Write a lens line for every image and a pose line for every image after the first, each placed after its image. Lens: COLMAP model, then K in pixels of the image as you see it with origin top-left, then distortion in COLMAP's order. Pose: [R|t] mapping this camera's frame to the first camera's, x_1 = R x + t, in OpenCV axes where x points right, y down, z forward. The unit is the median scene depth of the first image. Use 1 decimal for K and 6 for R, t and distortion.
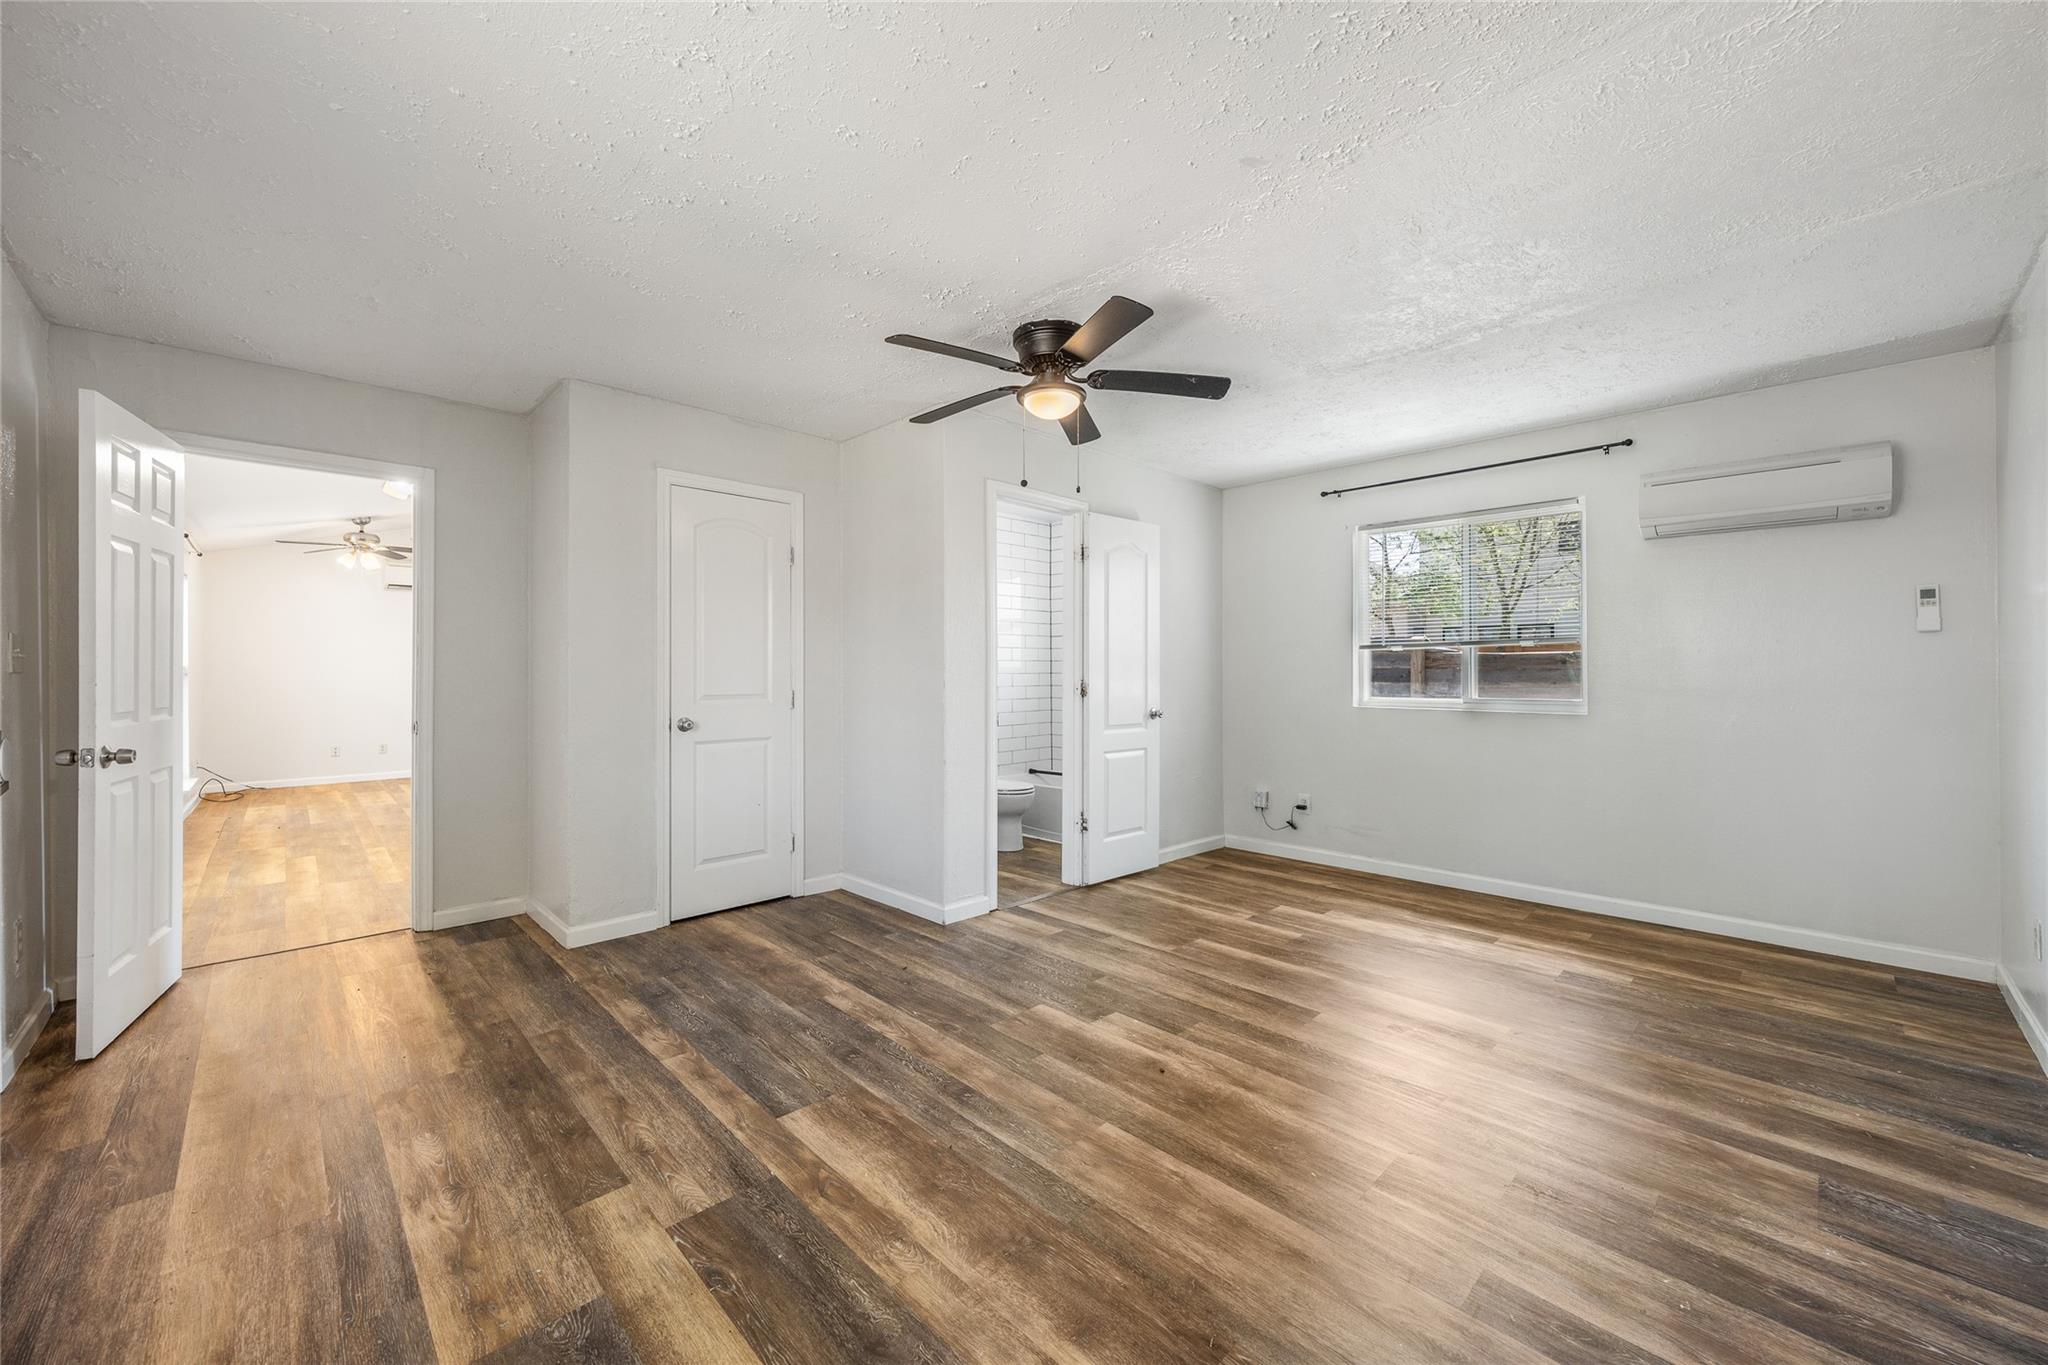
lens RADIAL K [[784.0, 0, 1032.8], [0, 784.0, 671.4], [0, 0, 1]] dist [-0.000743, -0.000103]
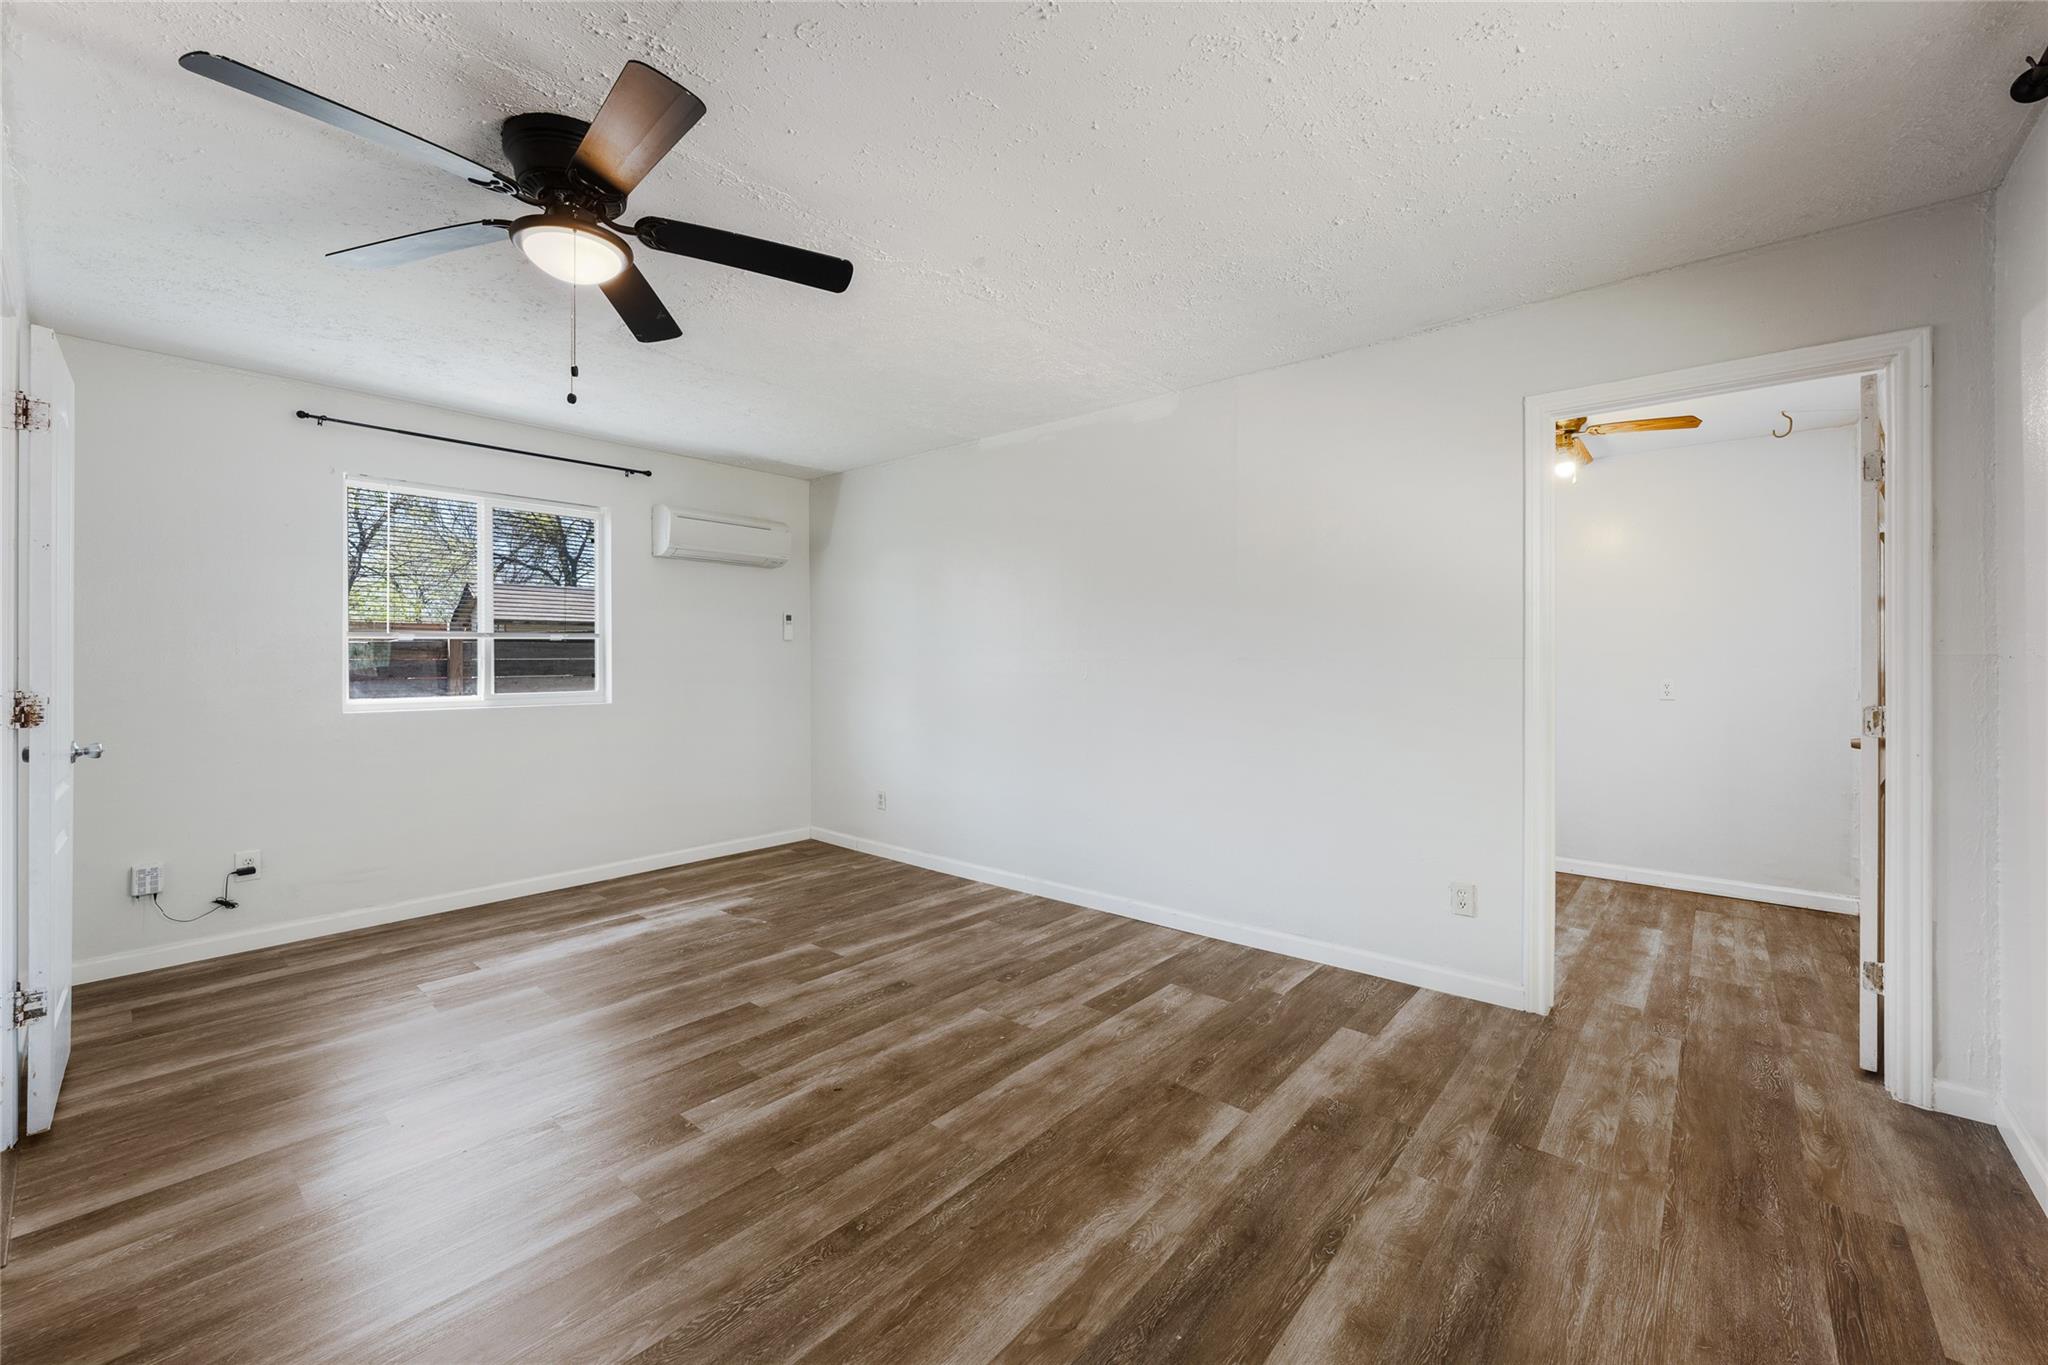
lens RADIAL K [[800.5, 0, 1025.2], [0, 800.5, 671.2], [0, 0, 1]] dist [-0.000361, 0.000015]
pose [[-0.074248, -0.015239, 0.997123, -0.754811], [-0.001347, 0.999884, 0.015181, -0.014915], [-0.997239, -0.000216, -0.074260, 0.778057]]
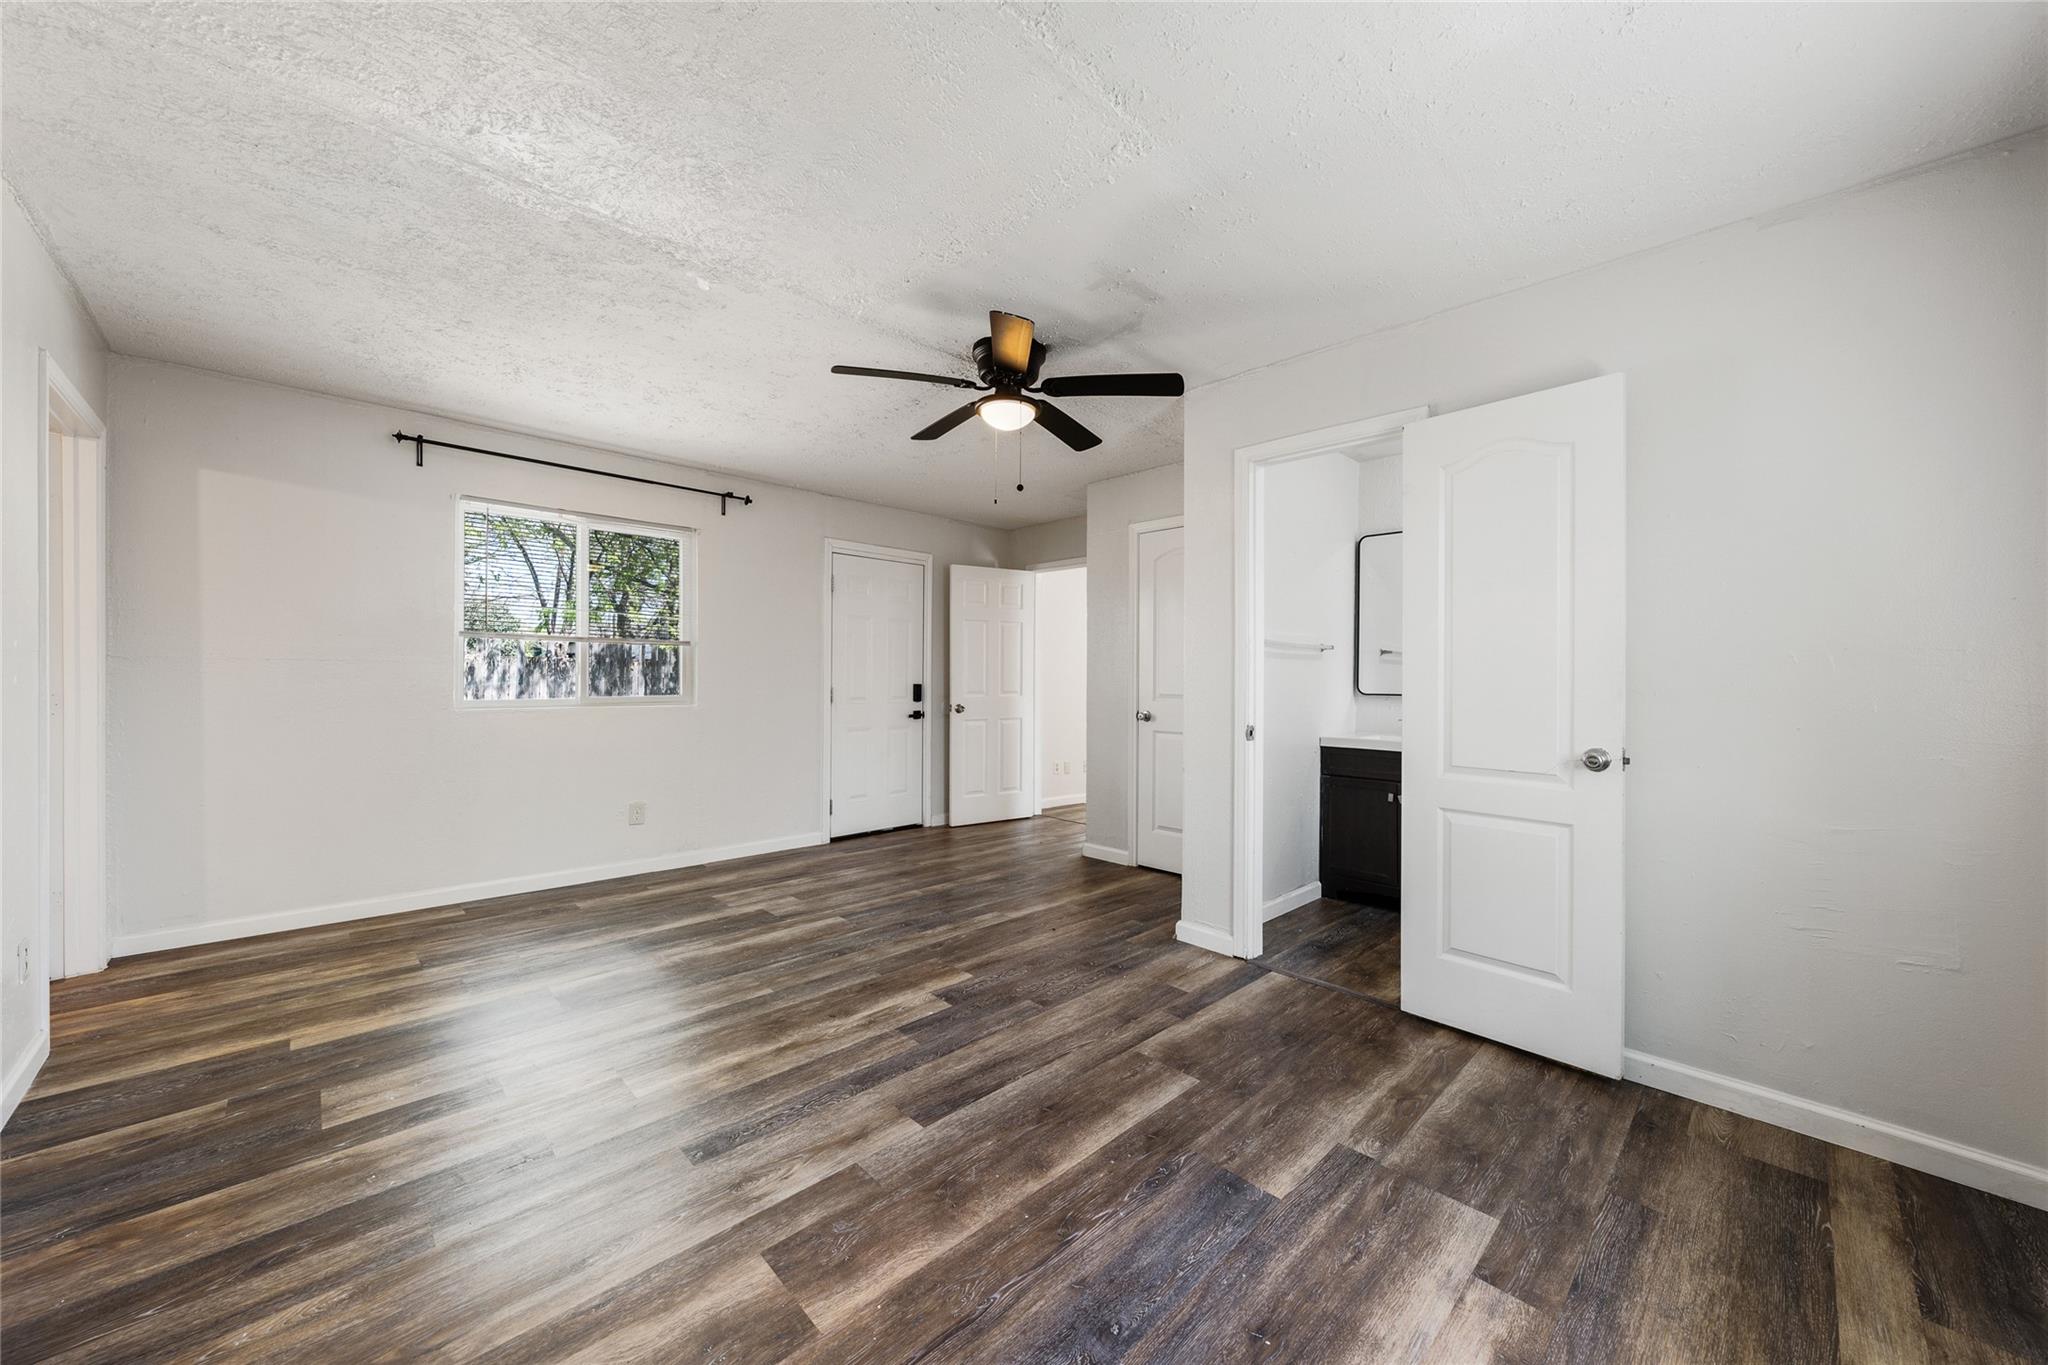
lens RADIAL K [[750.4, 0, 1024.0], [0, 750.4, 682.5], [0, 0, 1]] dist [-0.000337, 0.000056]
pose [[-0.014242, 0.006807, -0.999875, 1.167998], [-0.006116, 0.999958, 0.006894, 0.006033], [0.999880, 0.006213, -0.014200, 1.194080]]
